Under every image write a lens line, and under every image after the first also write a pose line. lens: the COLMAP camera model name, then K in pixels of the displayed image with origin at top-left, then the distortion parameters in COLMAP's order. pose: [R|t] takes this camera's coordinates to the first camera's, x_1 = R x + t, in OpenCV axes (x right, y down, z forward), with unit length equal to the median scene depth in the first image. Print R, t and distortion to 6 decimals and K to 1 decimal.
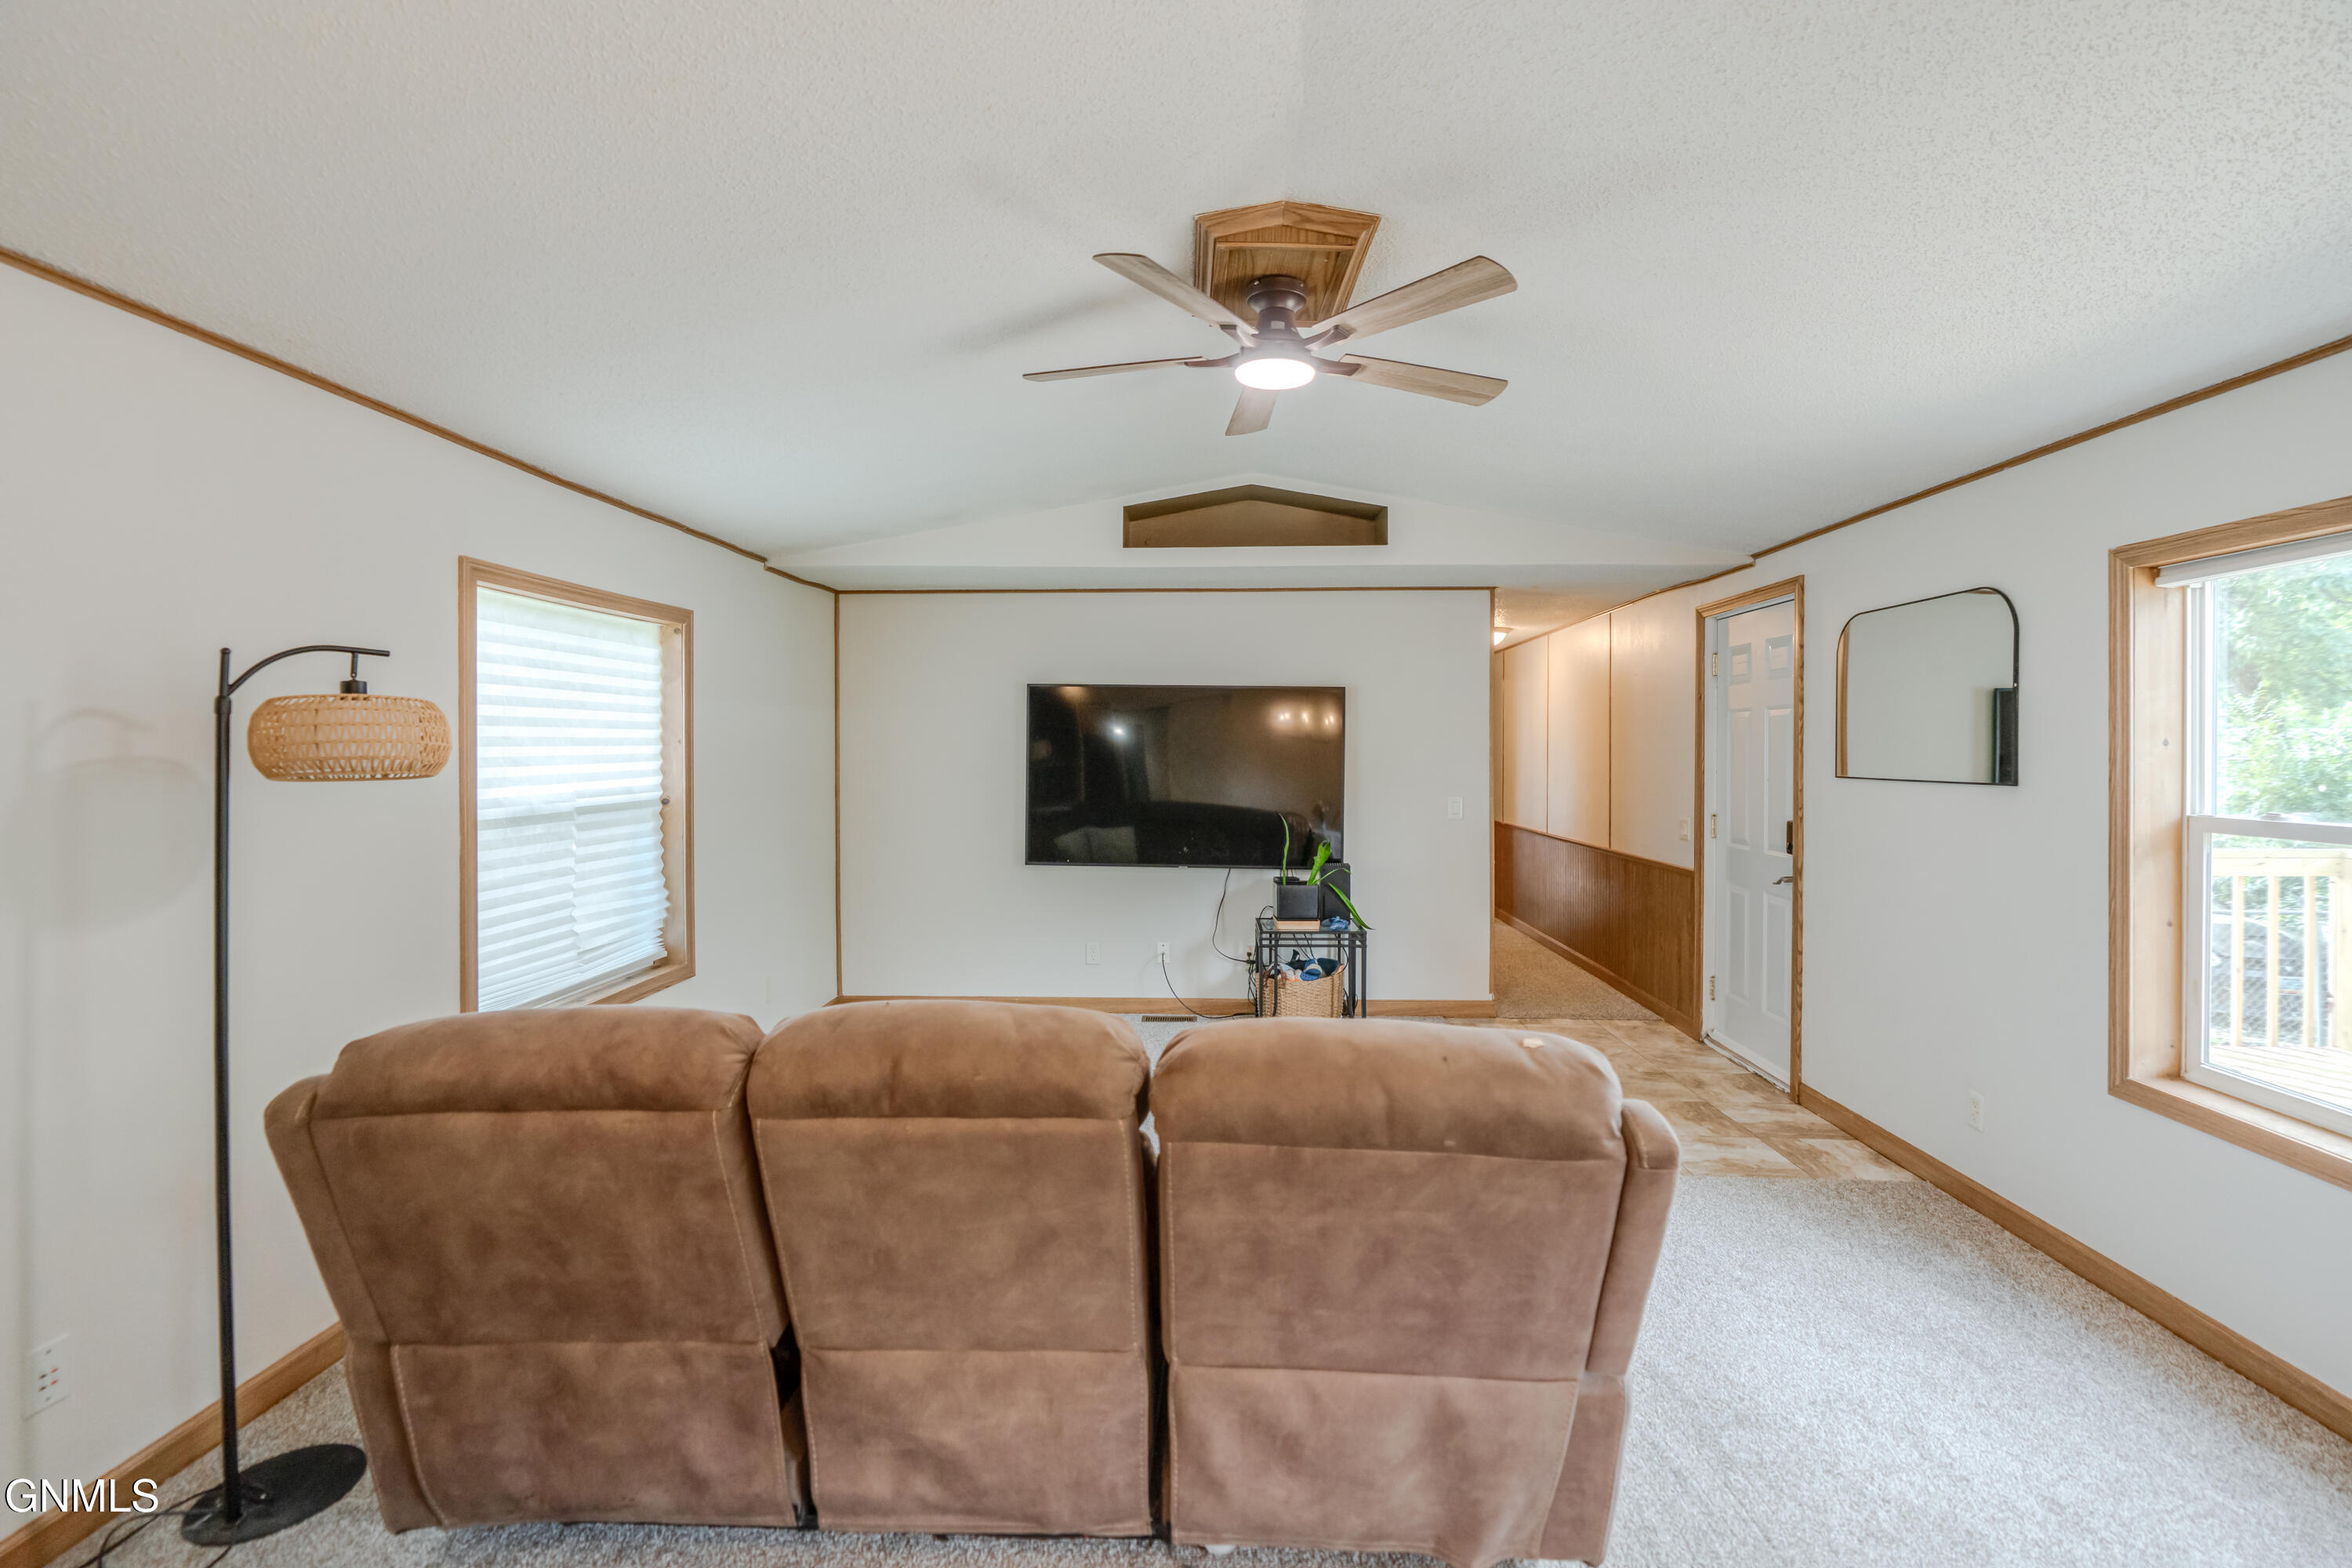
lens RADIAL K [[1068.3, 0, 1204.2], [0, 1068.3, 769.7], [0, 0, 1]] dist [-0.011080, 0.000221]
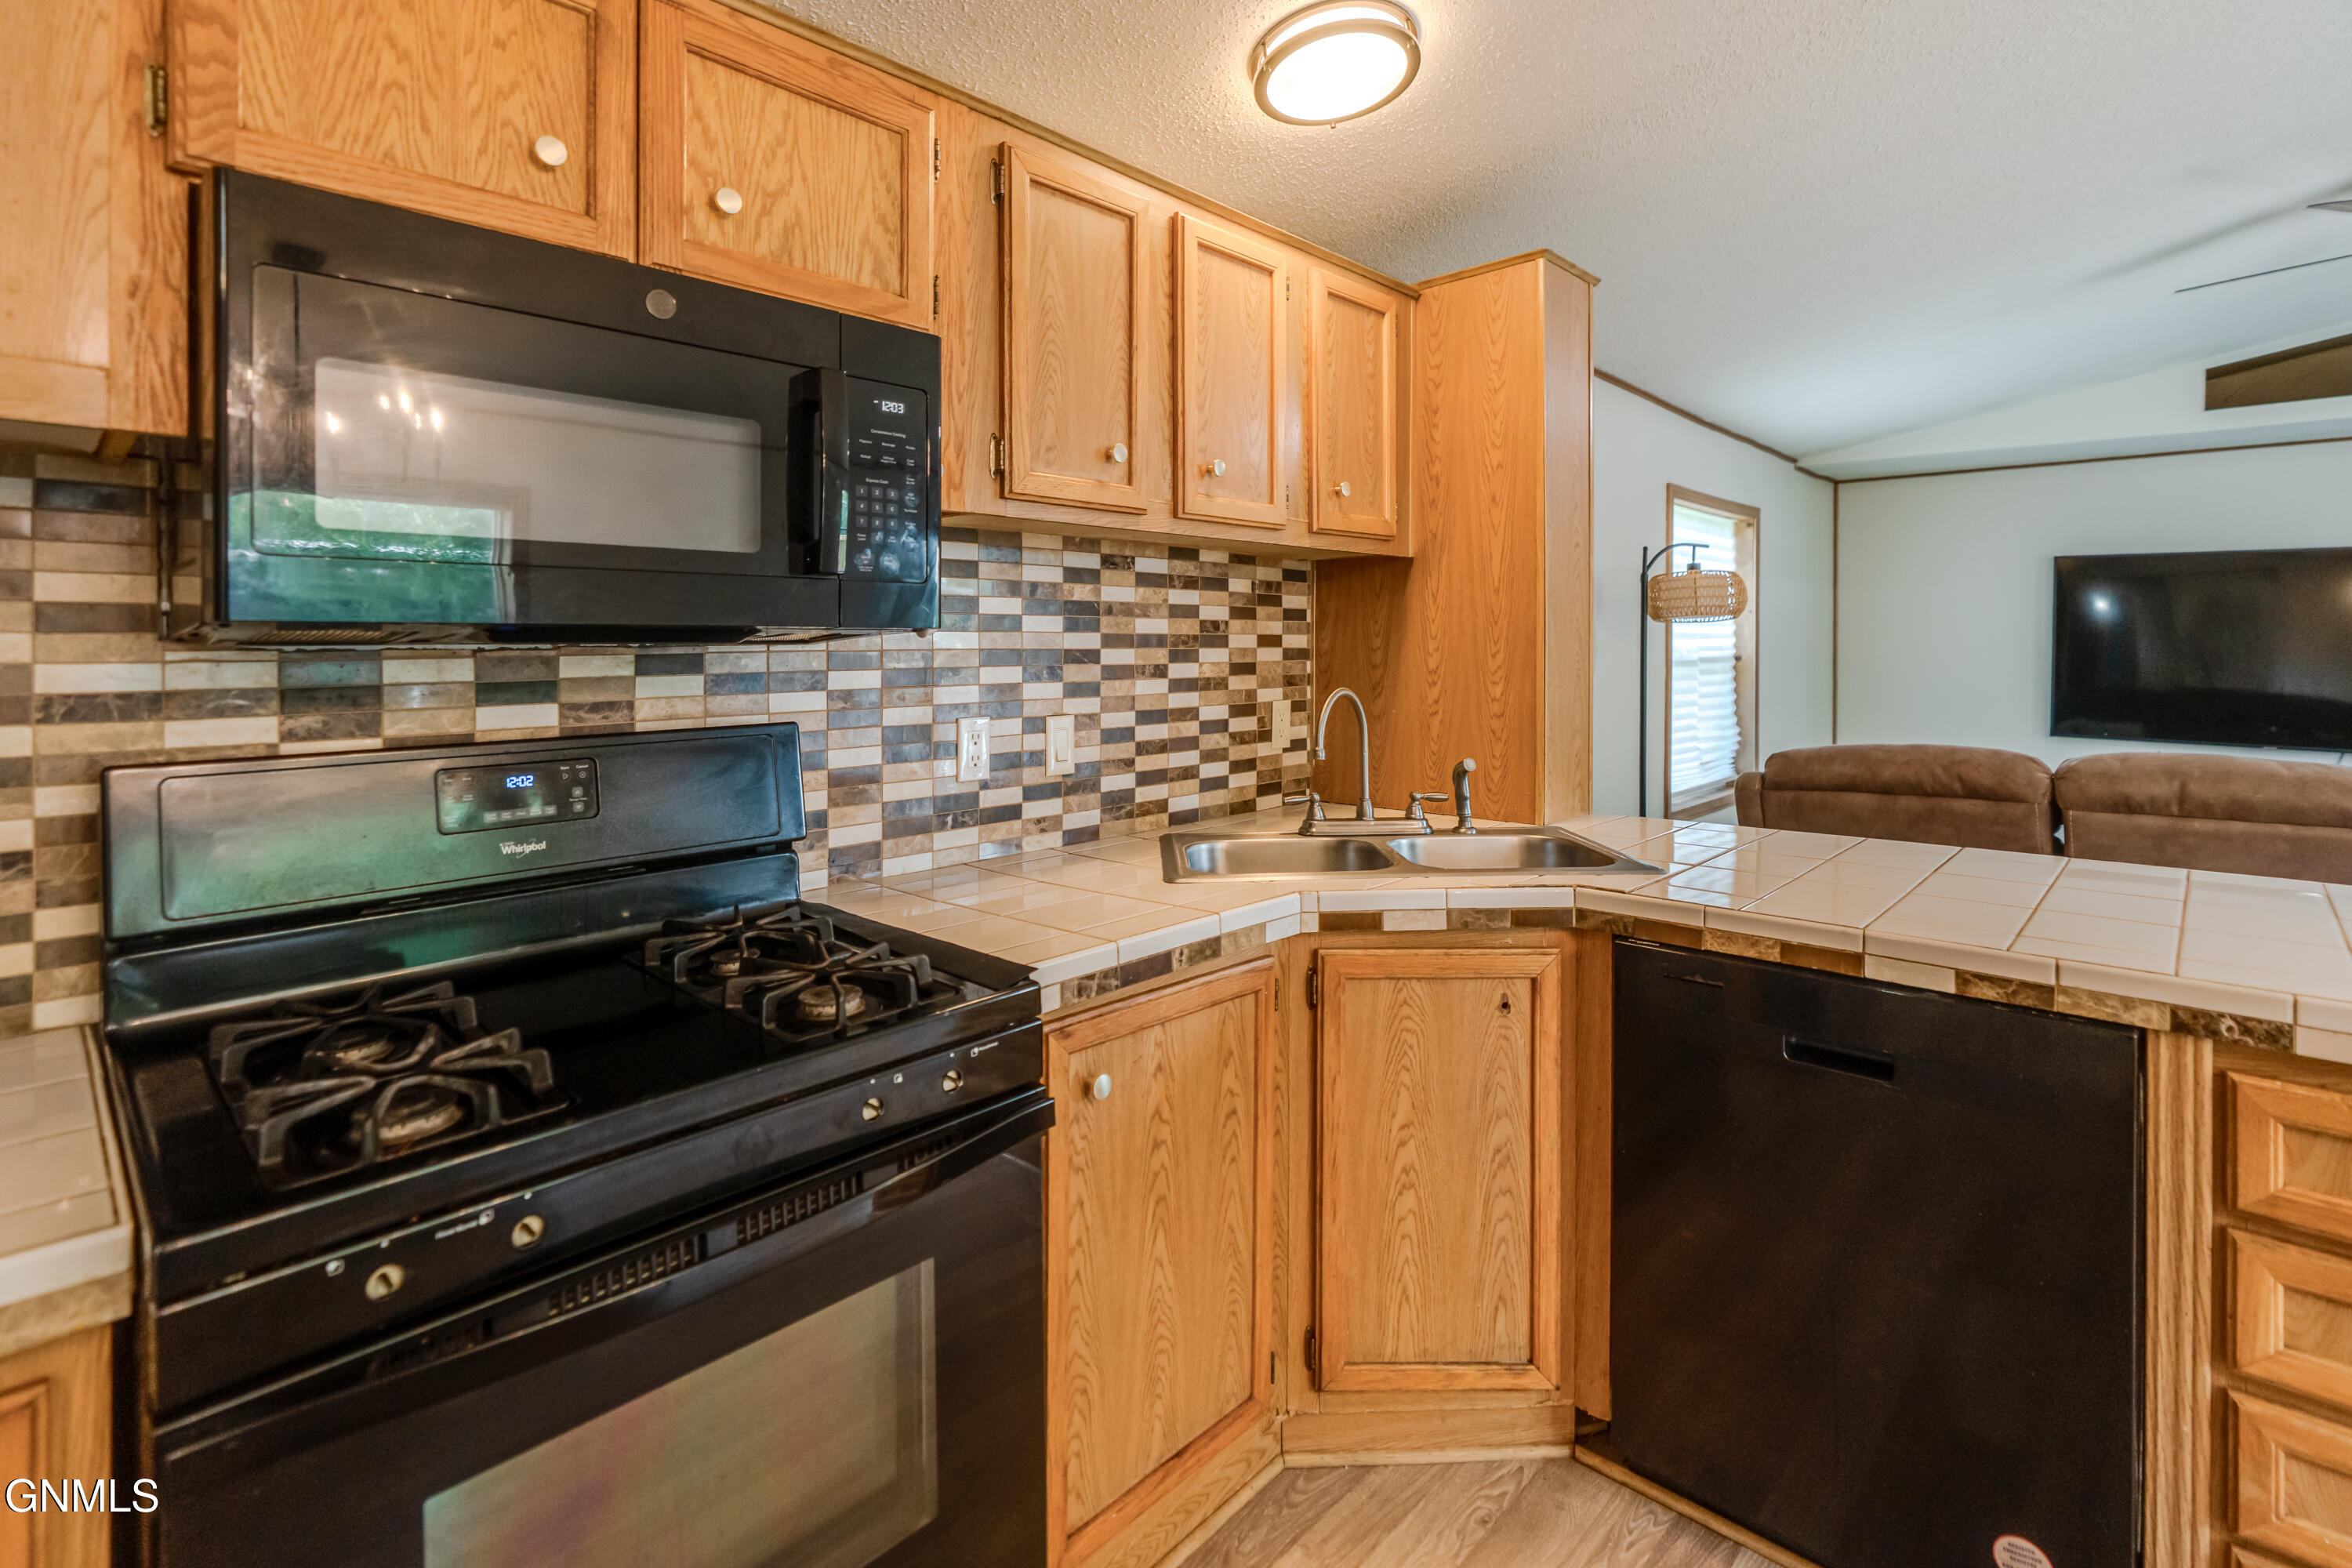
lens RADIAL K [[1115.2, 0, 1182.6], [0, 1115.2, 649.2], [0, 0, 1]] dist [-0.012173, 0.005159]
pose [[0.744844, 0.005368, -0.667217, -0.160149], [-0.016295, 0.999816, -0.010148, 0.062922], [0.667040, 0.018431, 0.744794, -0.643521]]
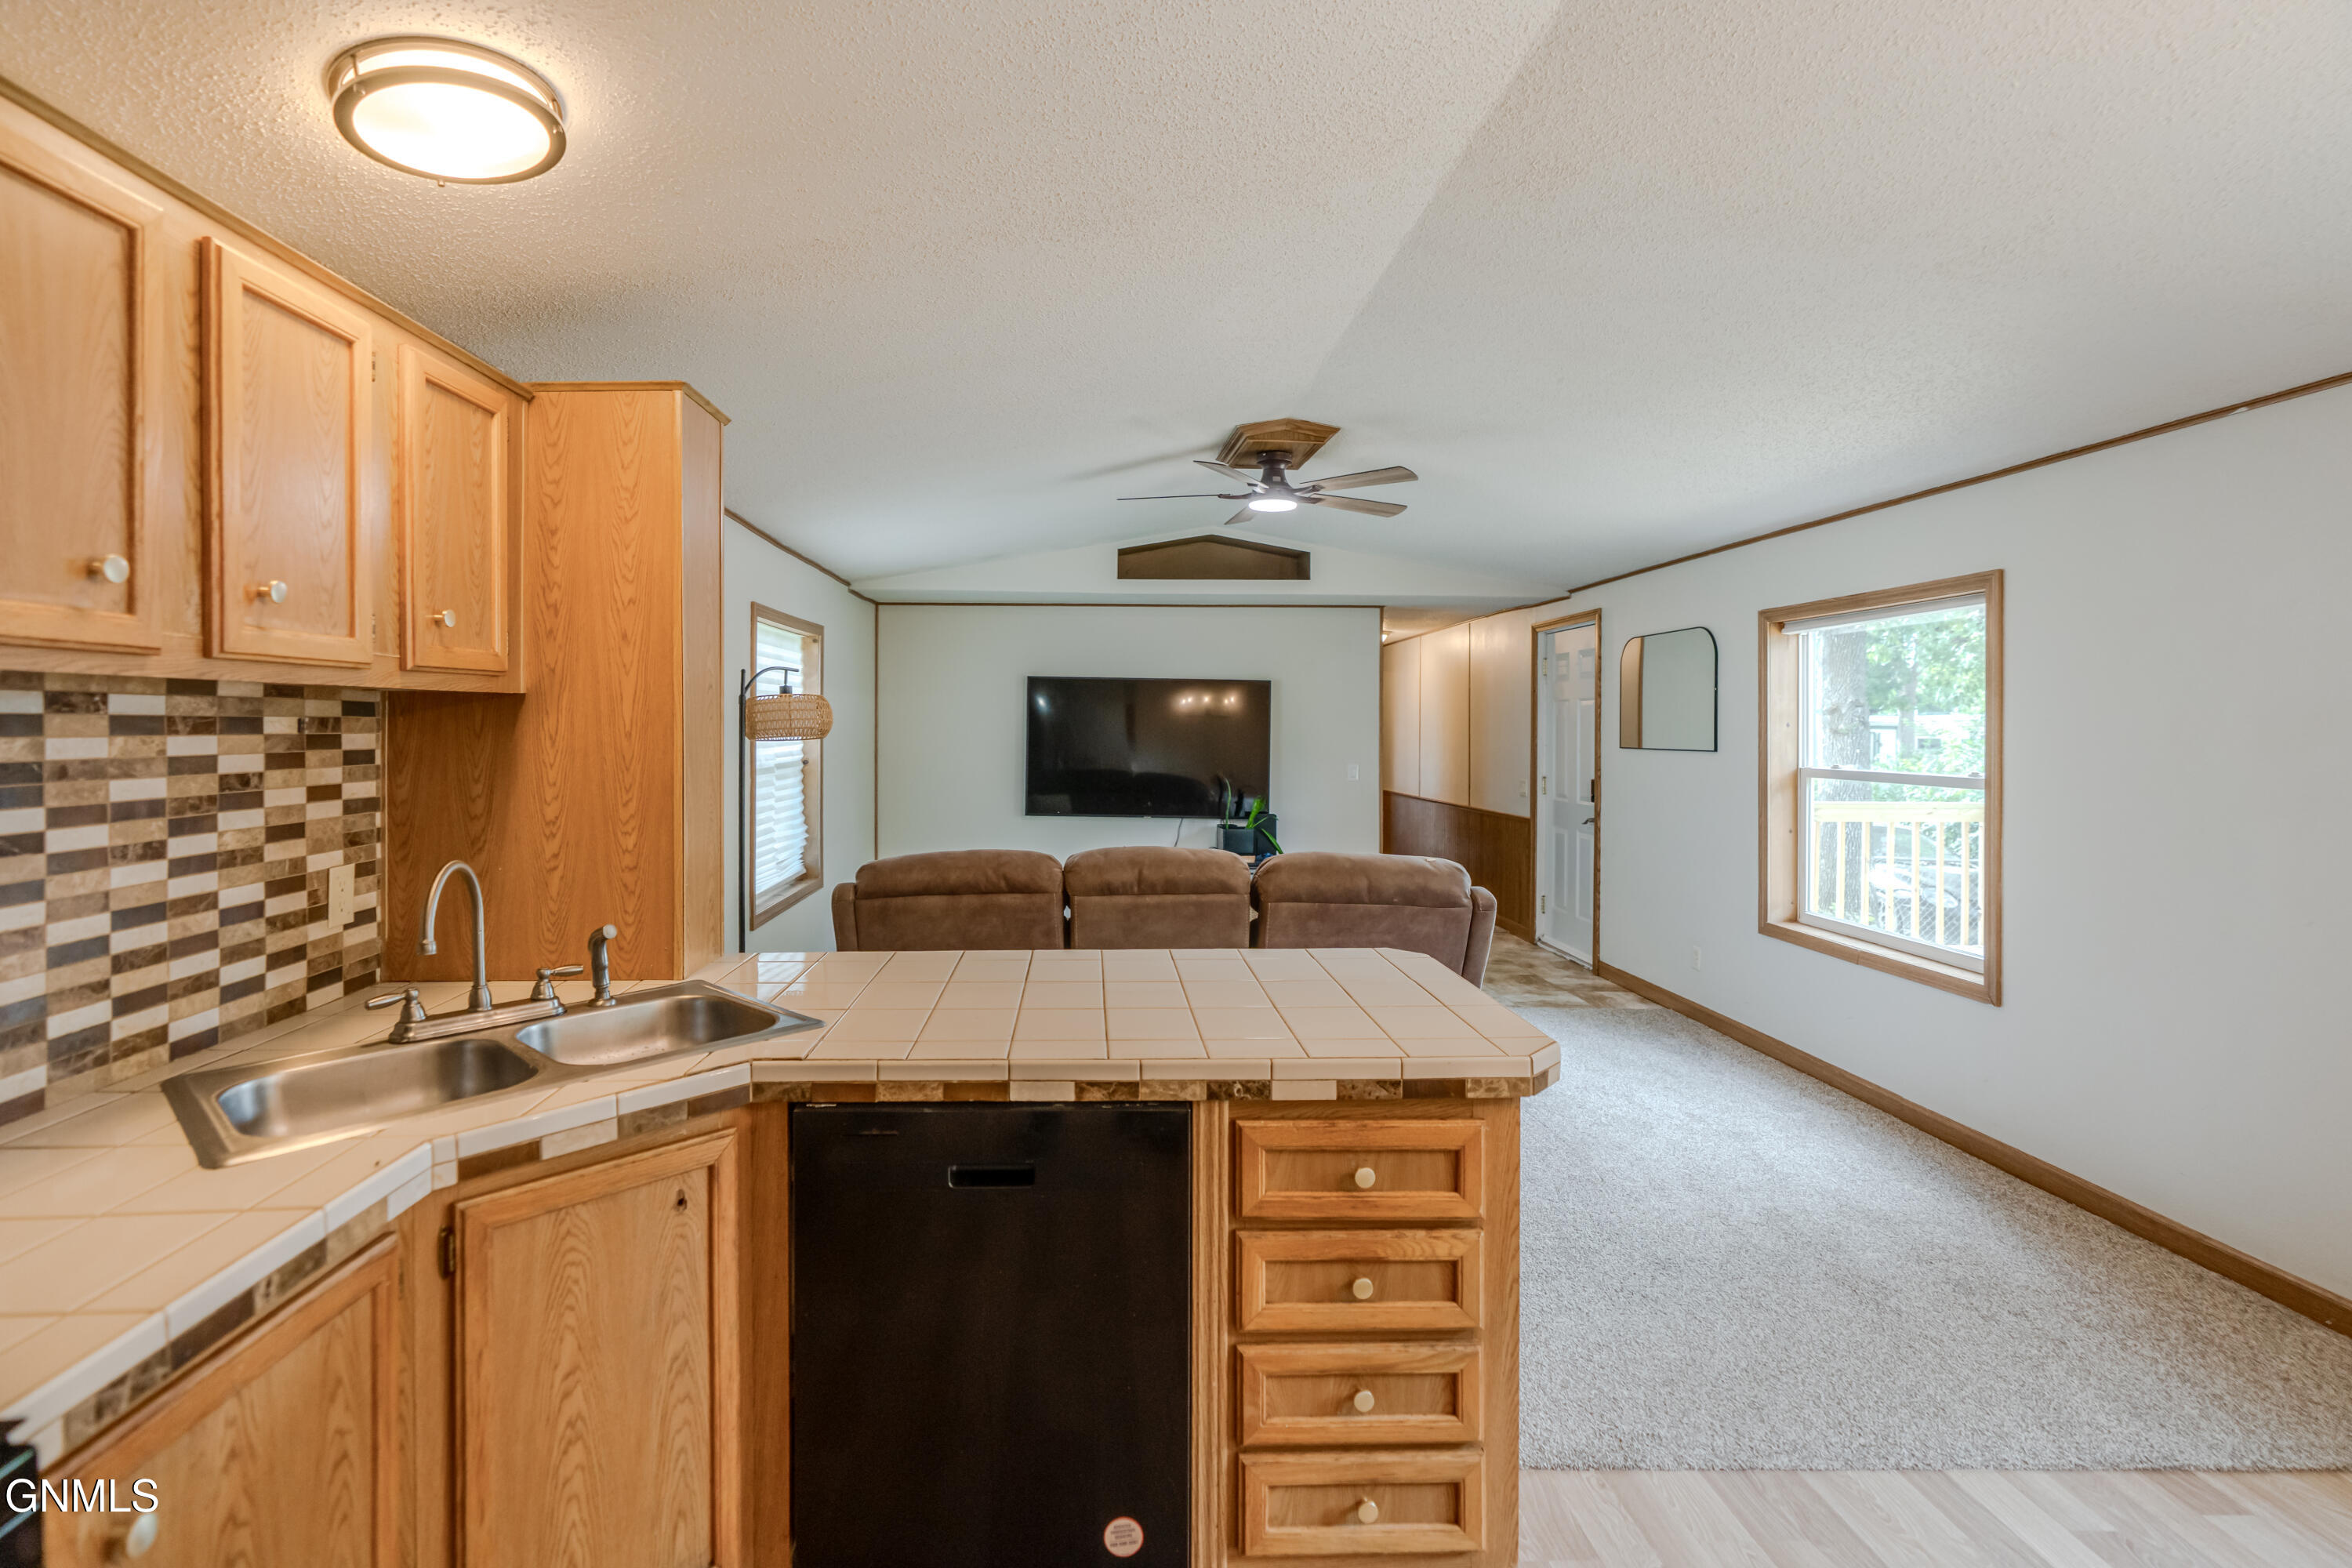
lens RADIAL K [[1080.7, 0, 1114.8], [0, 1080.7, 738.2], [0, 0, 1]] dist [-0.014084, 0.005362]
pose [[0.999032, 0.004441, 0.043771, -0.234156], [-0.004006, 0.999942, -0.010018, 0.015840], [-0.043813, 0.009833, 0.998991, -0.634464]]
